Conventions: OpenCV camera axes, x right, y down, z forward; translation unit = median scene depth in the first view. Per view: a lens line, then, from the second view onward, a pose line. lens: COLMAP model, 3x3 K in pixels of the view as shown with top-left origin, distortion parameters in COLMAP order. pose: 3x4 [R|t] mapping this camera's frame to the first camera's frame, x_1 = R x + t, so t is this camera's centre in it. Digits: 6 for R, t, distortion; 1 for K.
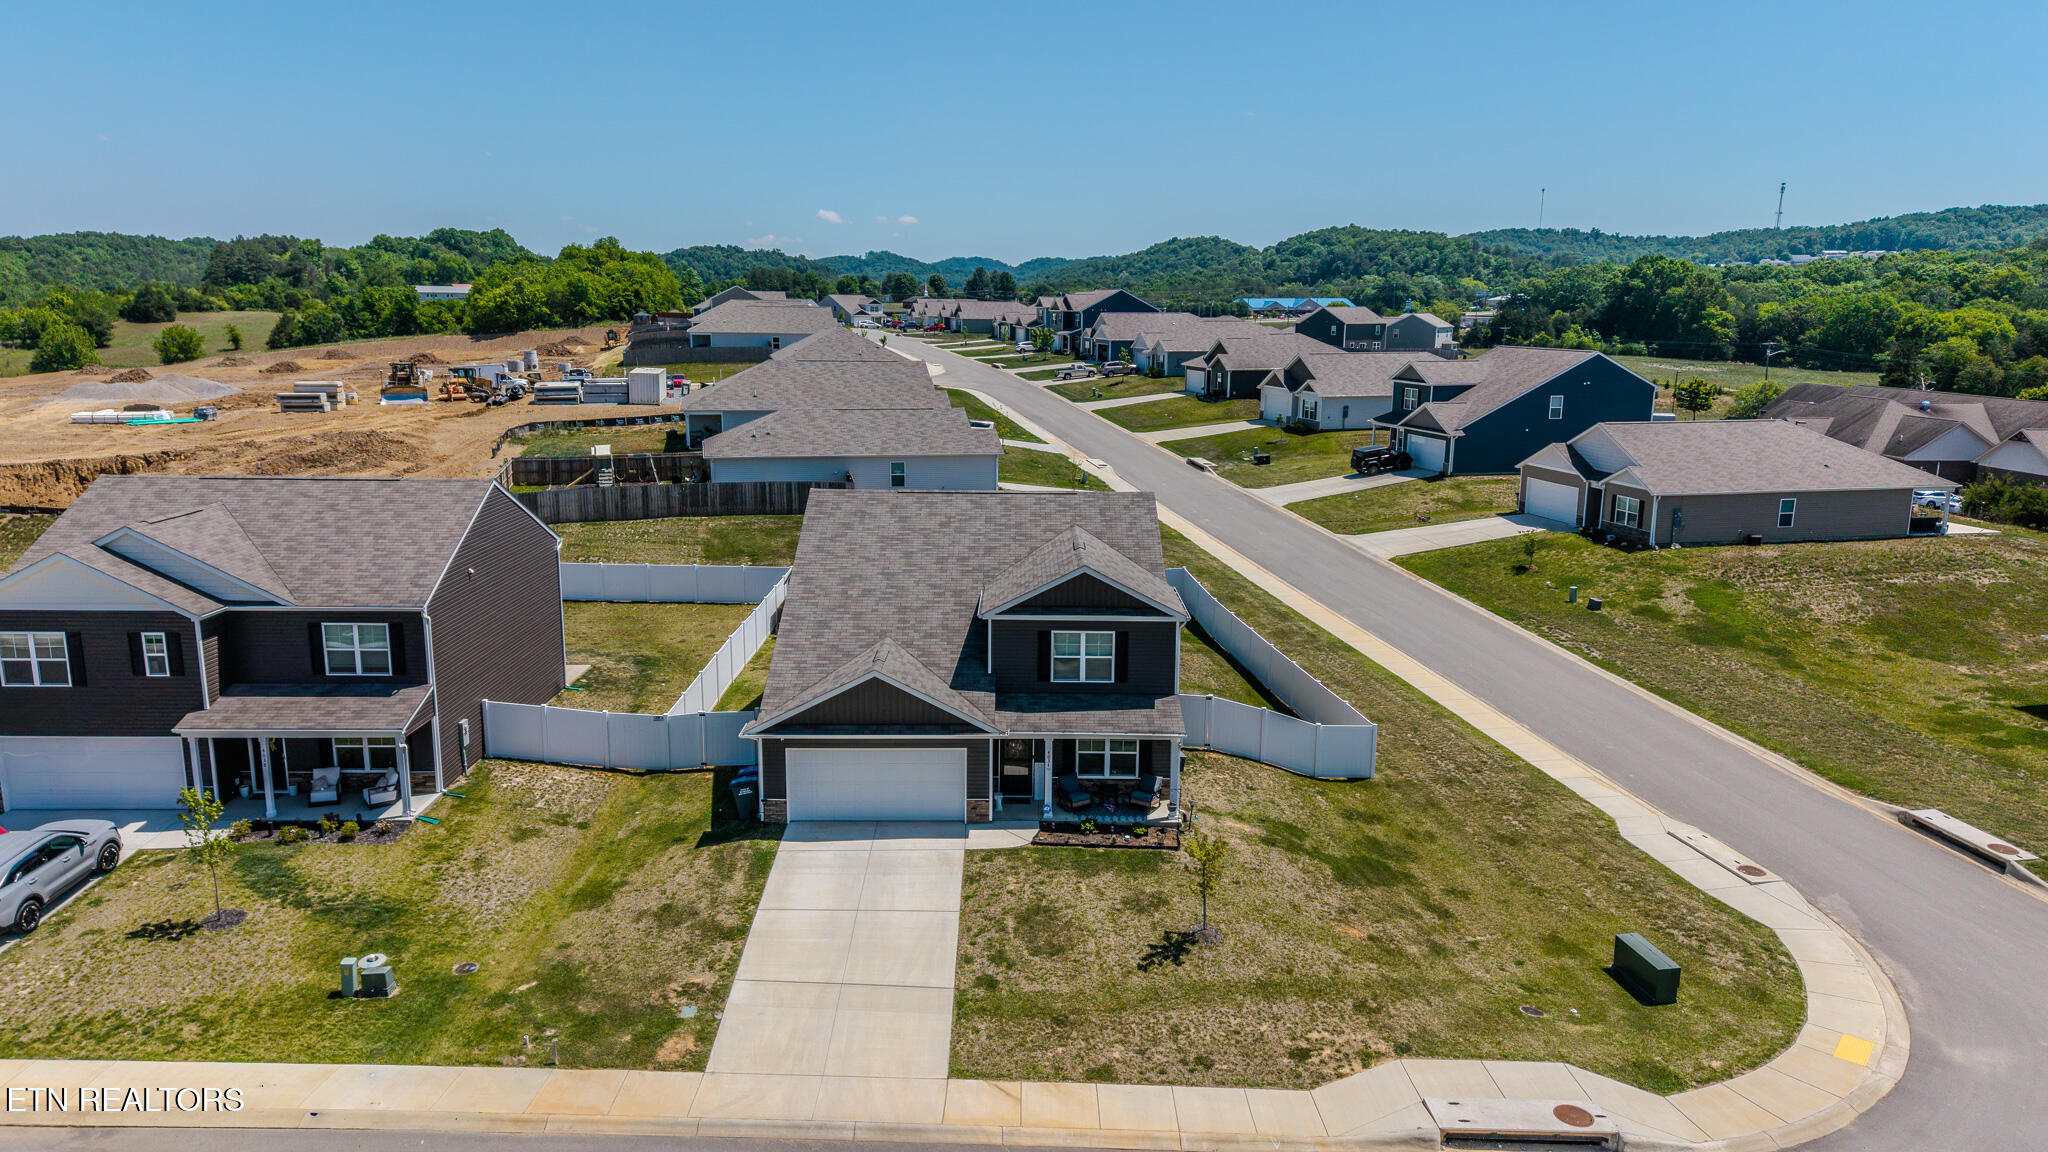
lens RADIAL K [[1351.4, 0, 1027.9], [0, 1351.4, 582.7], [0, 0, 1]] dist [0.062907, -0.037609]
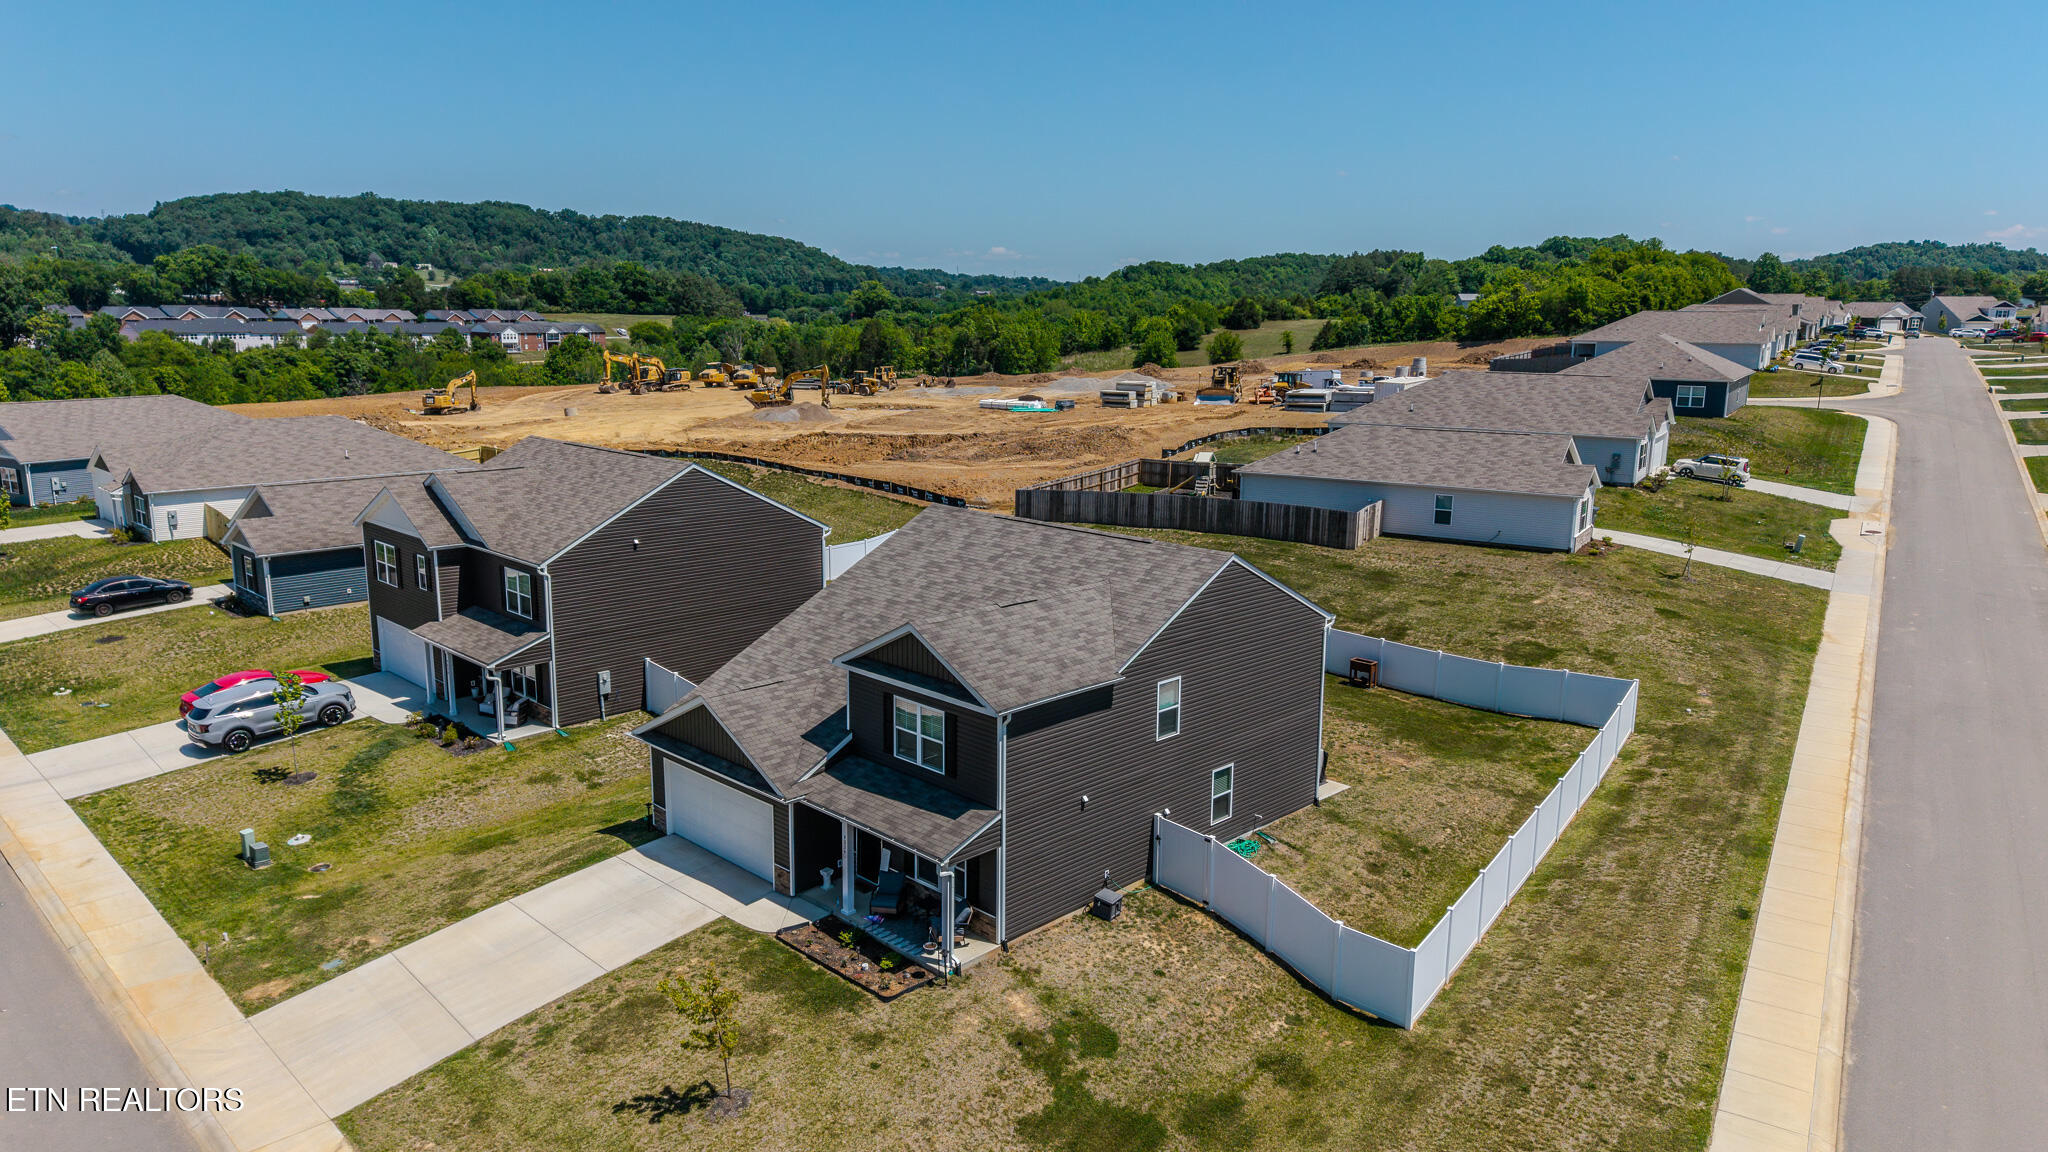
lens RADIAL K [[1351.4, 0, 1024.6], [0, 1351.4, 596.6], [0, 0, 1]] dist [0.062907, -0.037609]
pose [[0.705154, 0.150794, -0.692834, 0.542707], [-0.147974, 0.986906, 0.064194, -0.075826], [0.693442, 0.057255, 0.718234, 0.387880]]
